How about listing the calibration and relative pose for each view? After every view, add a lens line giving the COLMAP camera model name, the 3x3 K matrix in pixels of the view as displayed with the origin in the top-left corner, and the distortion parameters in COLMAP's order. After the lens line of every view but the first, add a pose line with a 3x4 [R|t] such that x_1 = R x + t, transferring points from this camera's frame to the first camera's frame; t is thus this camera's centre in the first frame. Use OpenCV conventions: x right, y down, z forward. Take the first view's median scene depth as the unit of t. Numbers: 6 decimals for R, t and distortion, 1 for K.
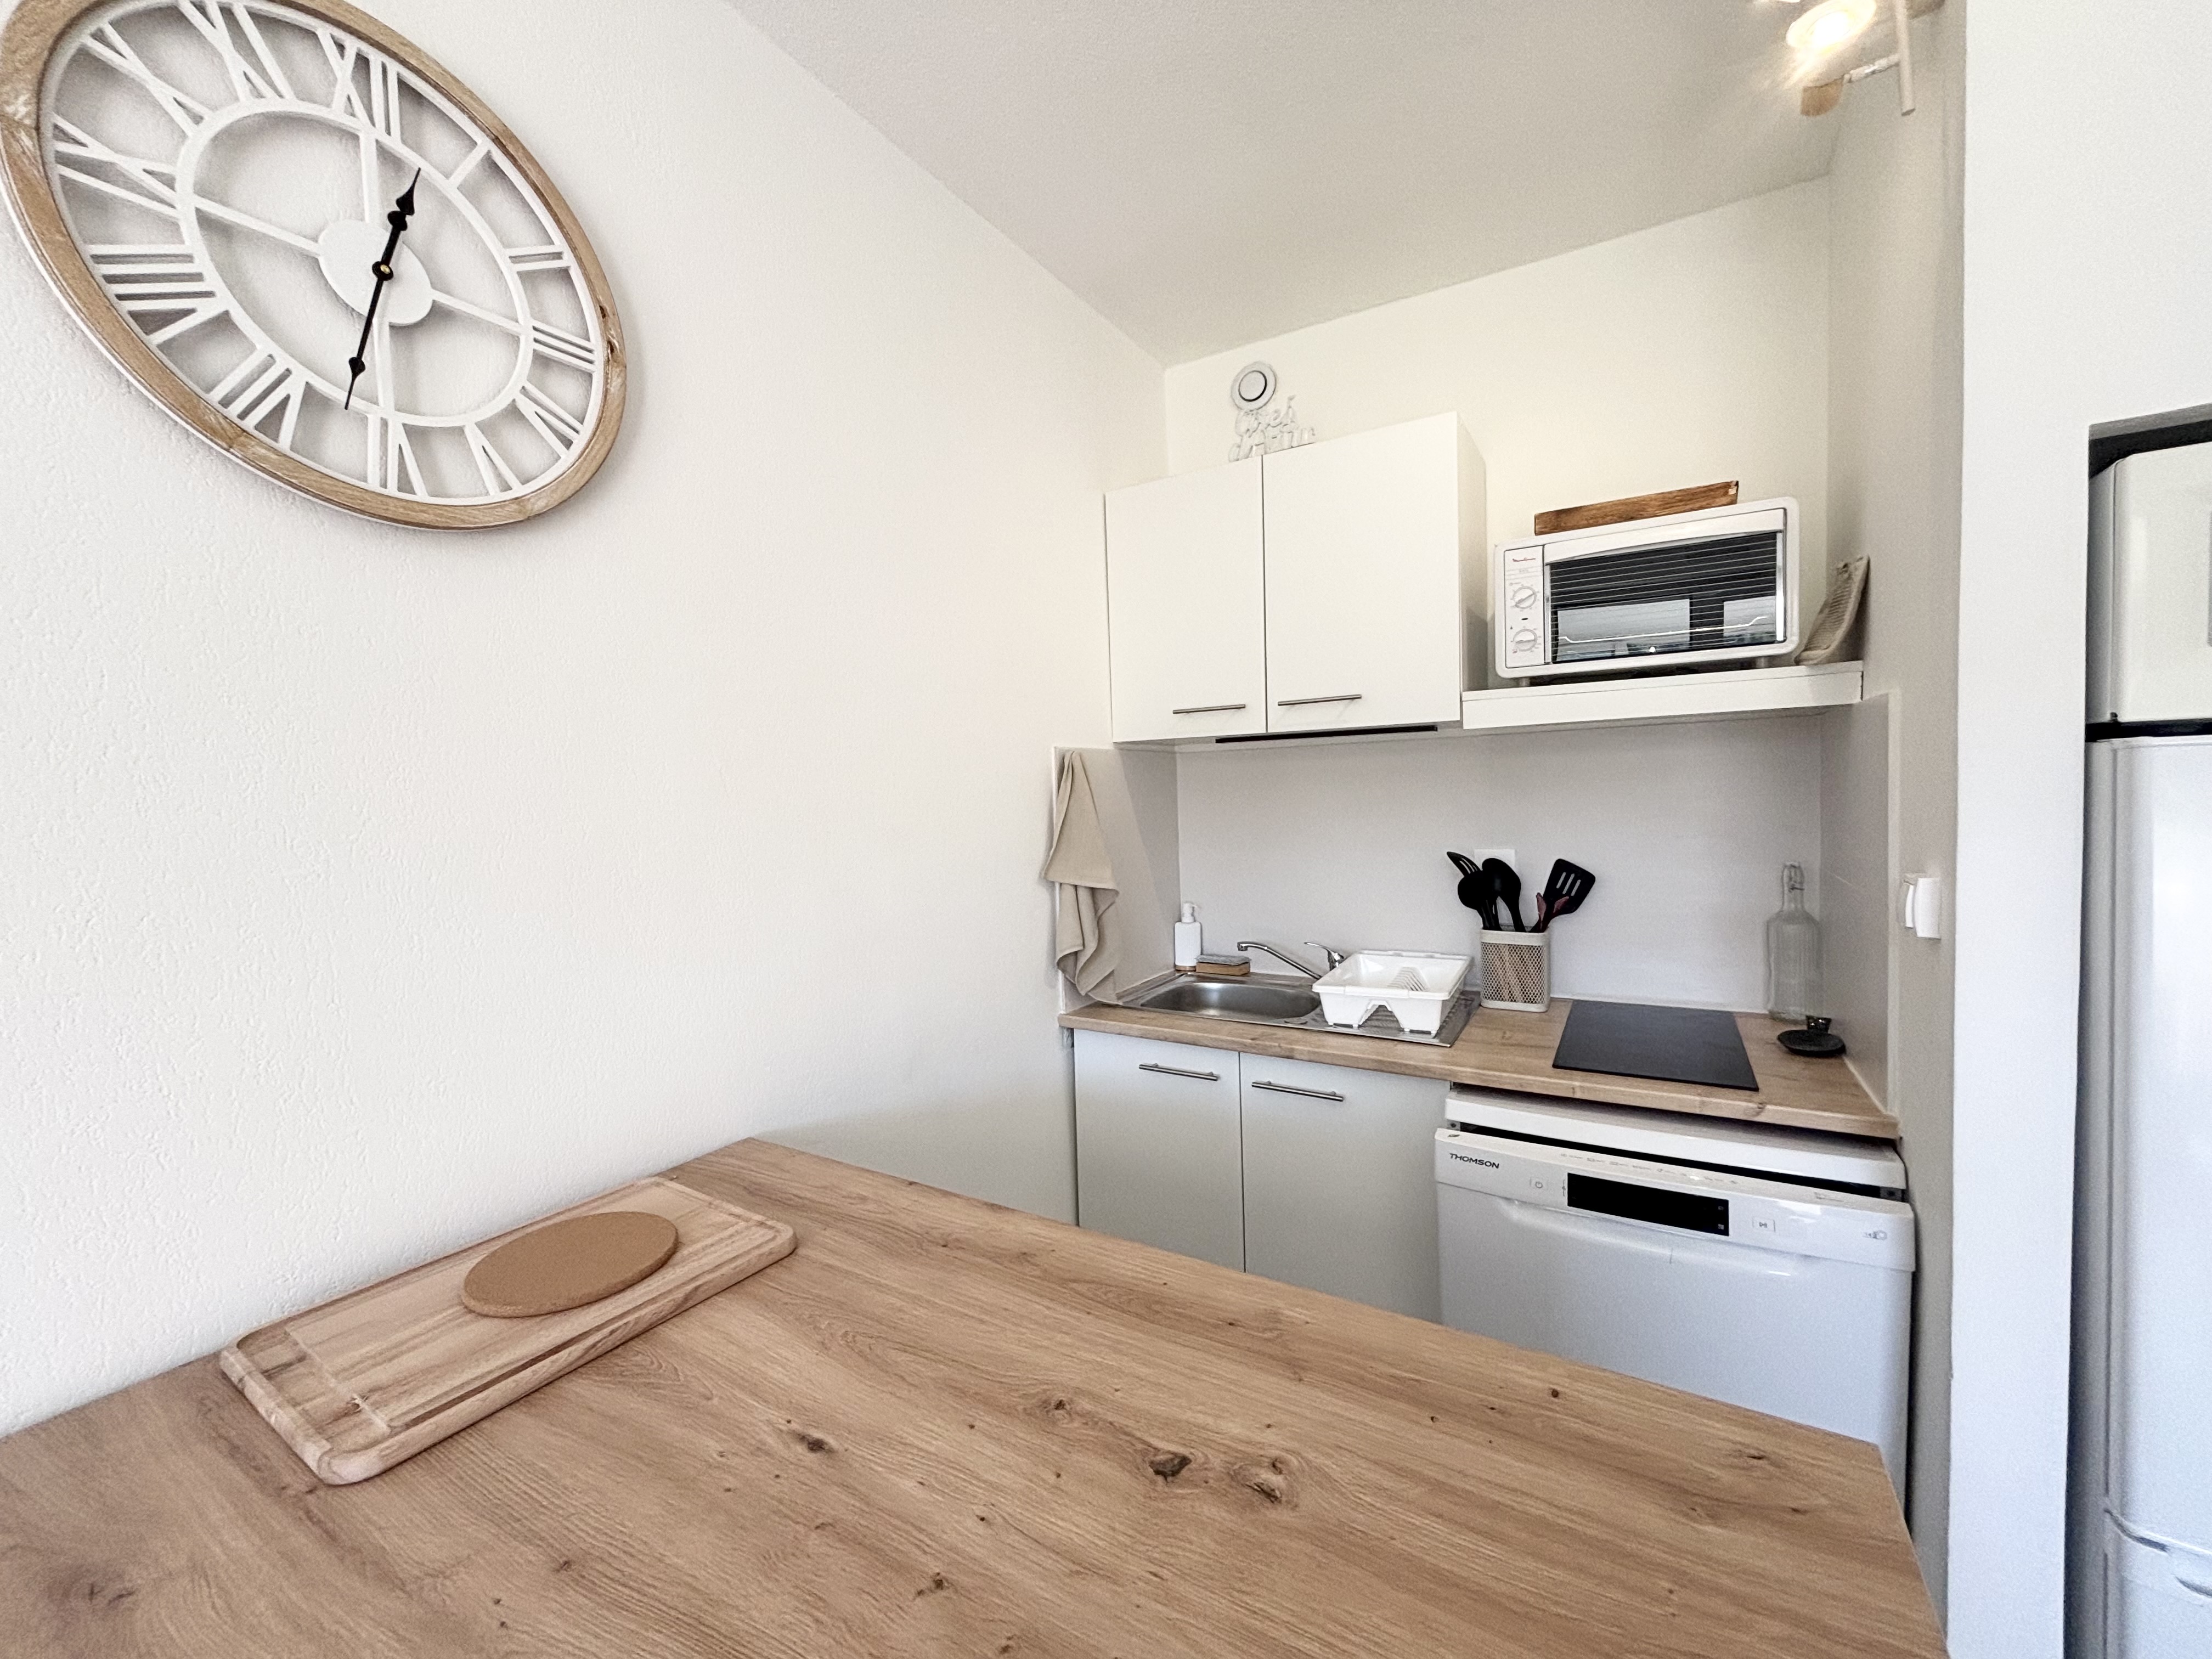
lens RADIAL K [[887.8, 0, 1106.0], [0, 887.8, 829.5], [0, 0, 1]] dist [-0.000237, -0.000094]
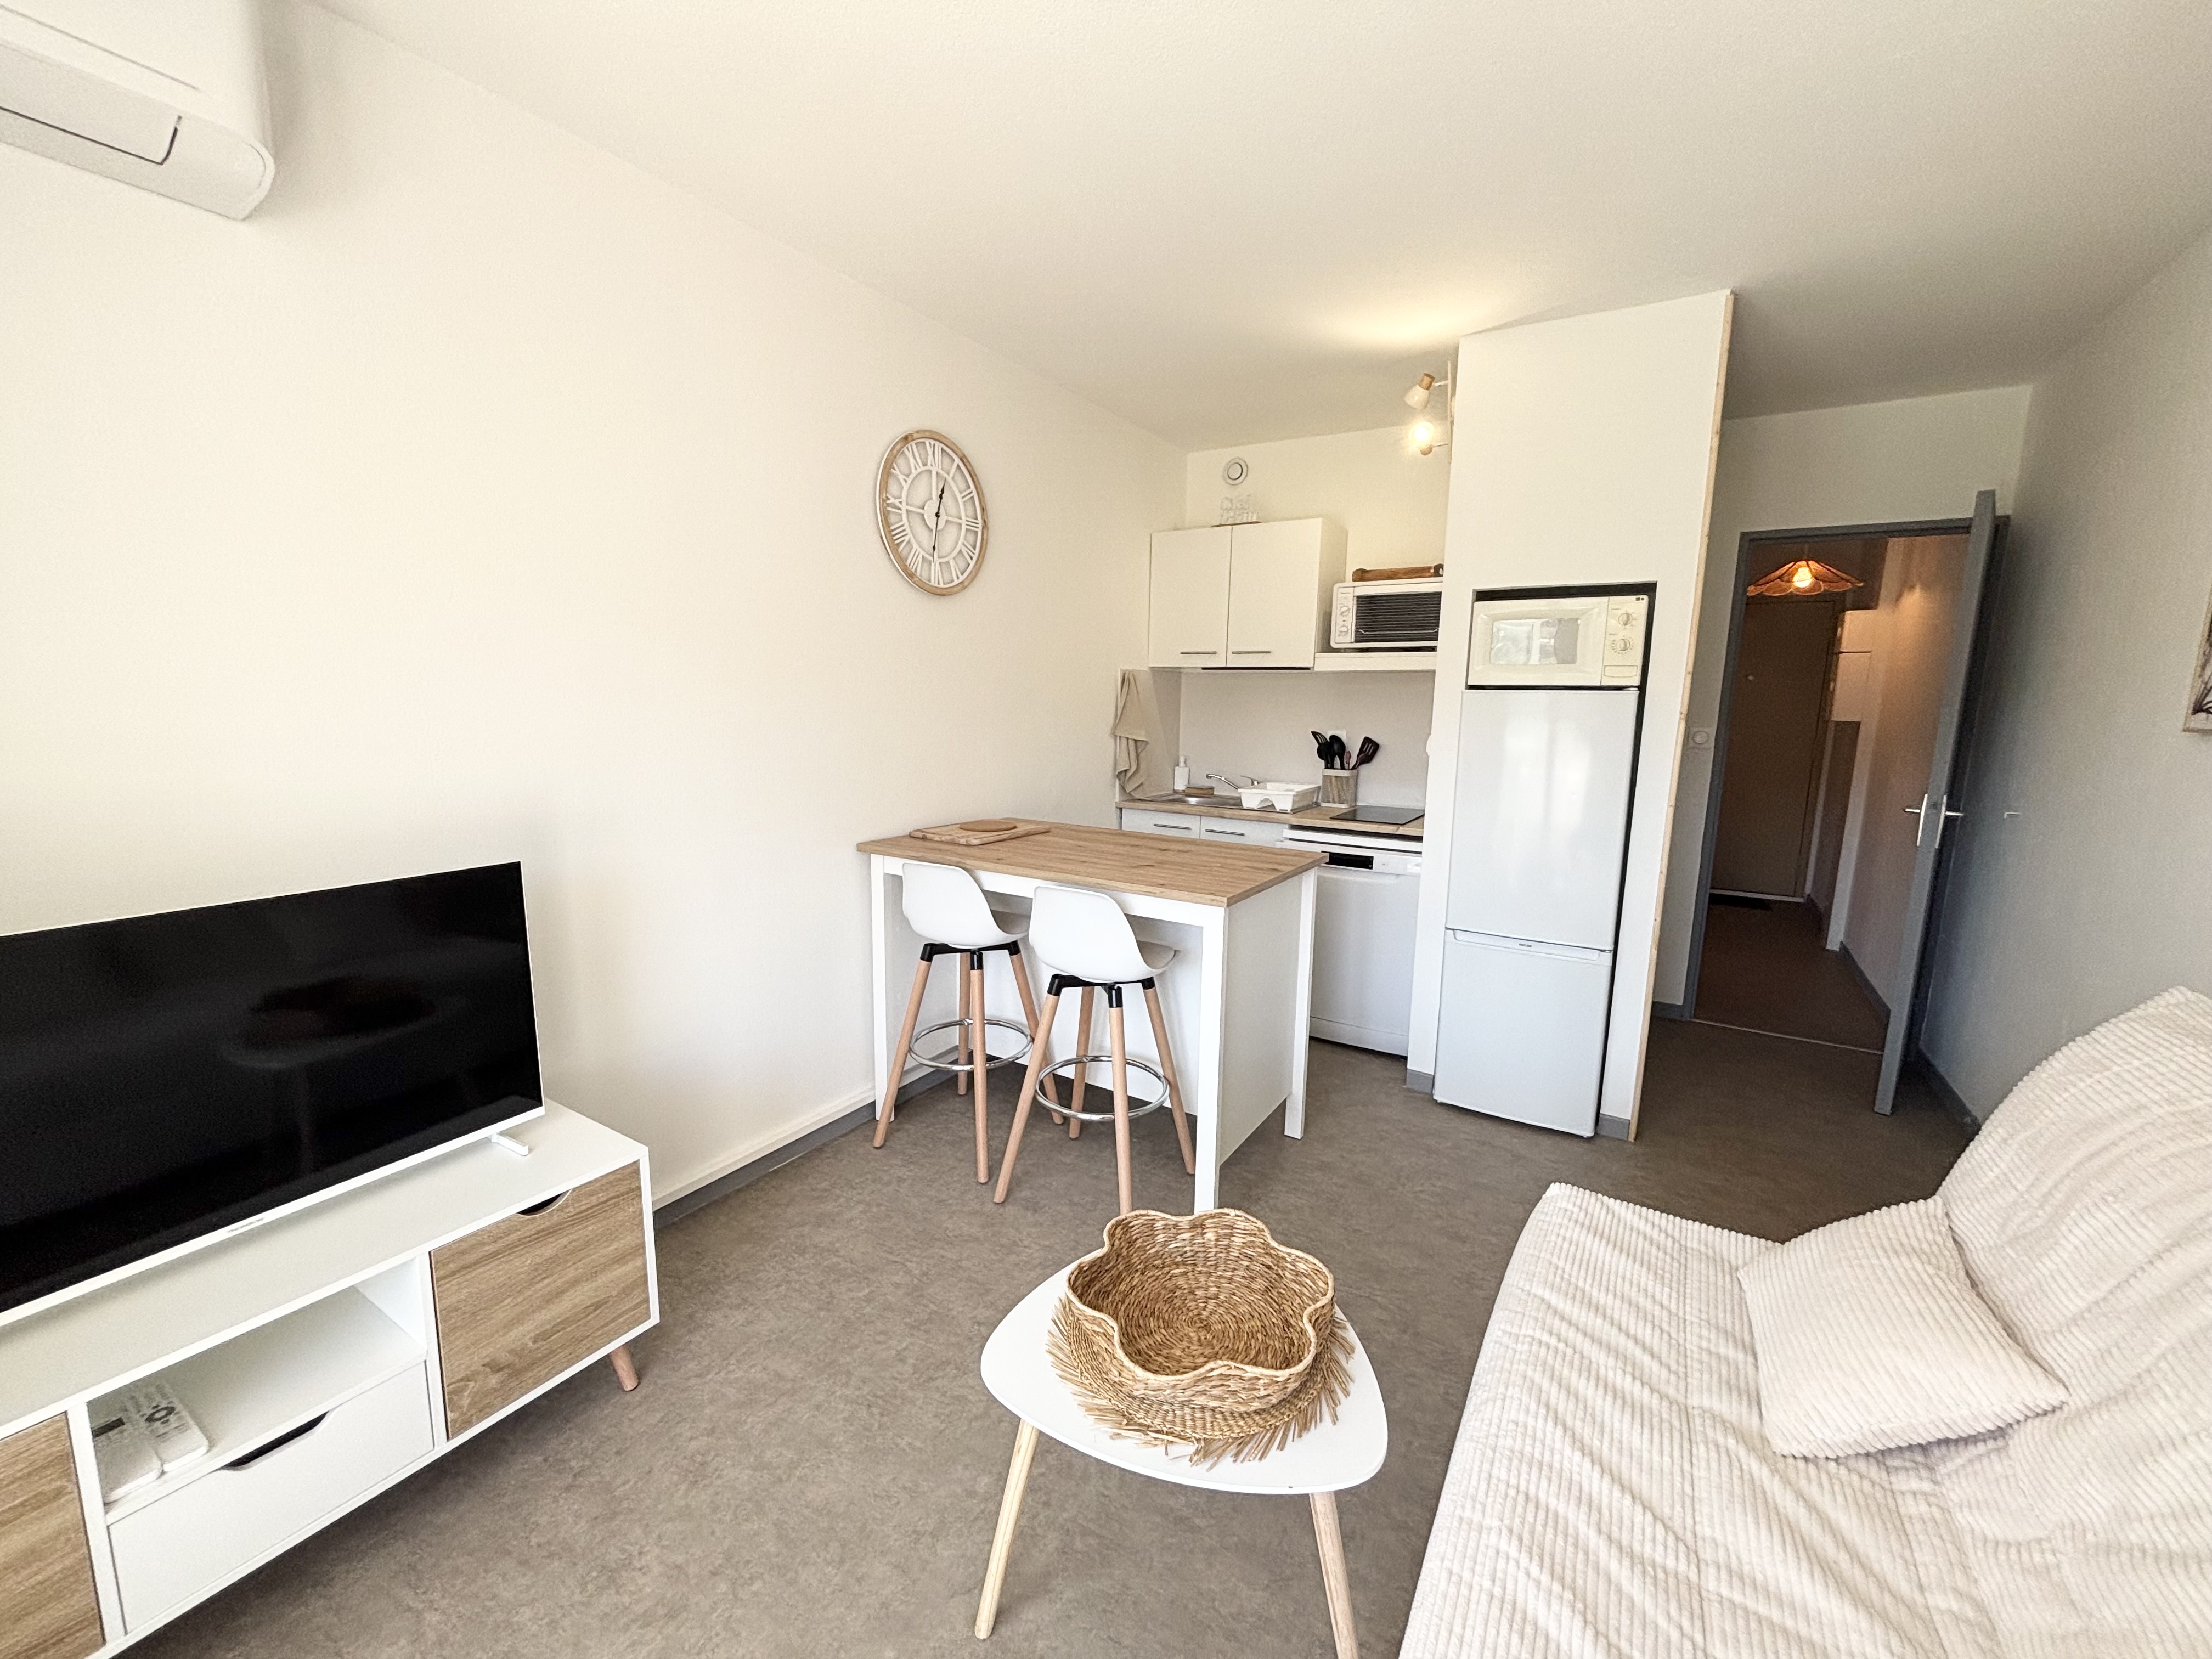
lens RADIAL K [[887.8, 0, 1106.0], [0, 887.8, 829.5], [0, 0, 1]] dist [-0.000237, -0.000094]
pose [[0.998735, 0.050201, -0.002827, -0.091172], [-0.049618, 0.993121, 0.106061, 0.079075], [0.008132, -0.105786, 0.994356, -1.433692]]
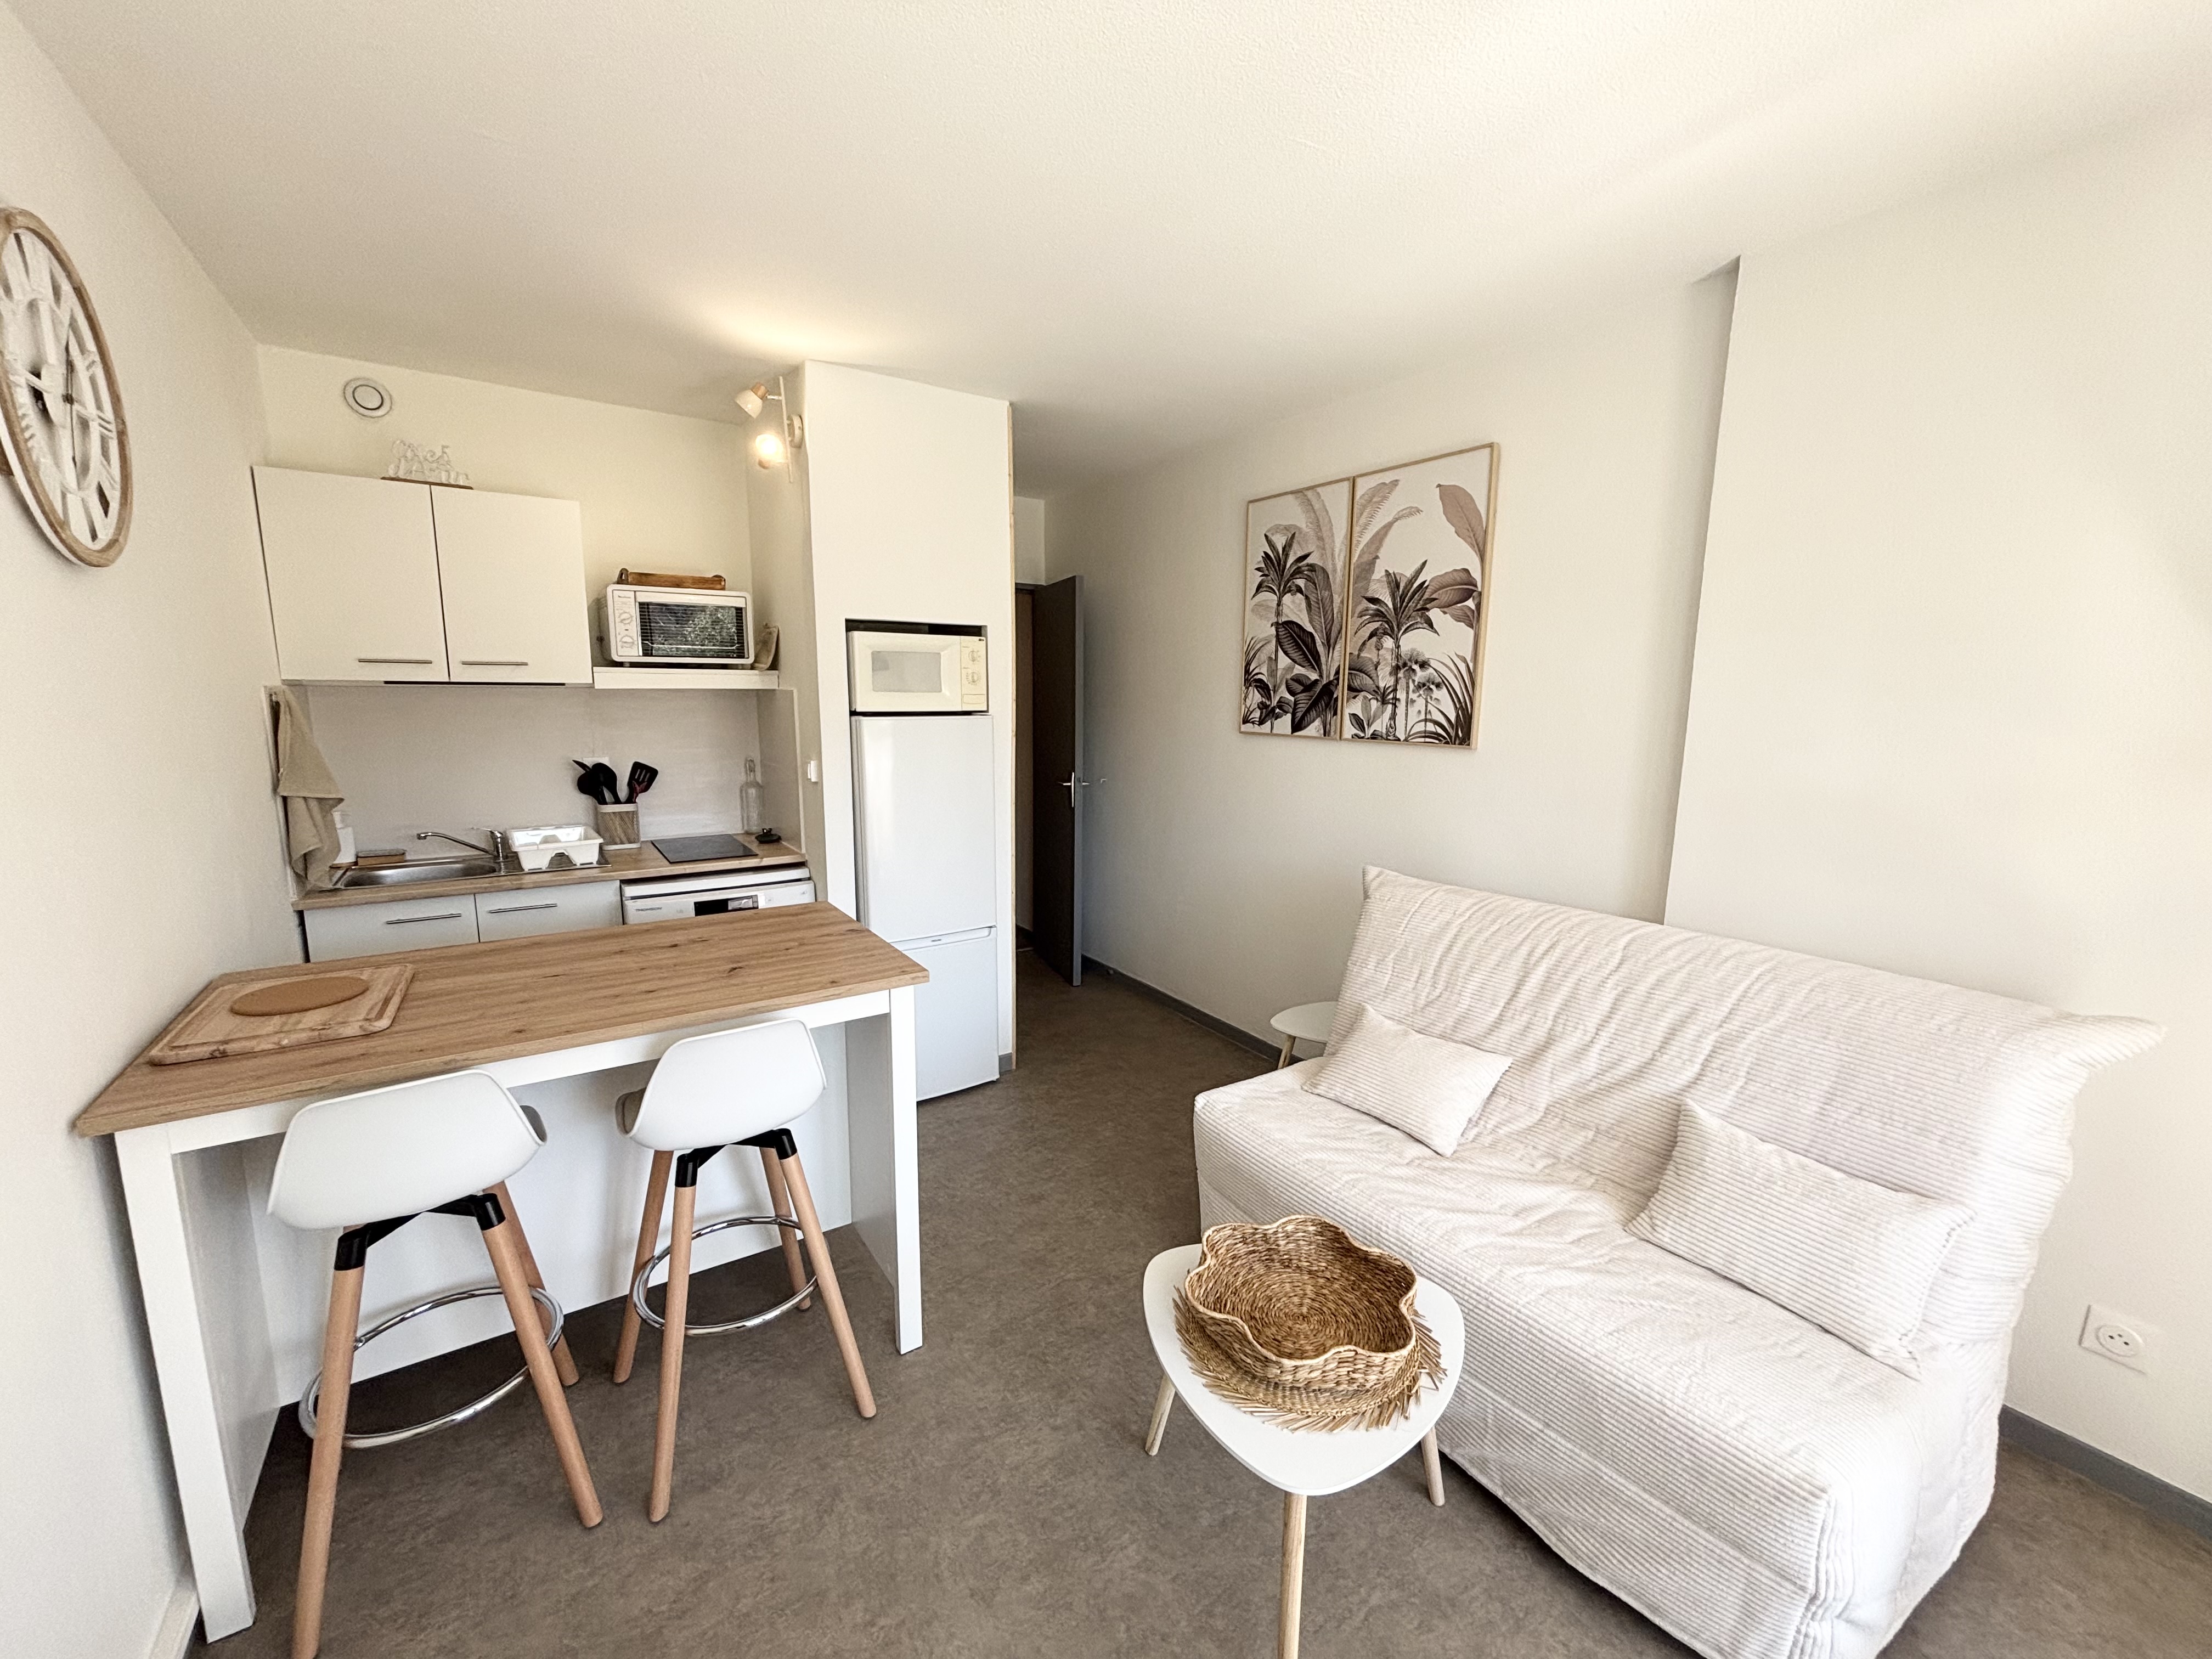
lens RADIAL K [[889.6, 0, 1114.5], [0, 889.6, 826.5], [0, 0, 1]] dist [0.024351, -0.016012]
pose [[0.418589, -0.107345, 0.901809, -0.957459], [0.015433, 0.993687, 0.111117, -0.029624], [-0.908044, -0.032594, 0.417604, -0.814523]]
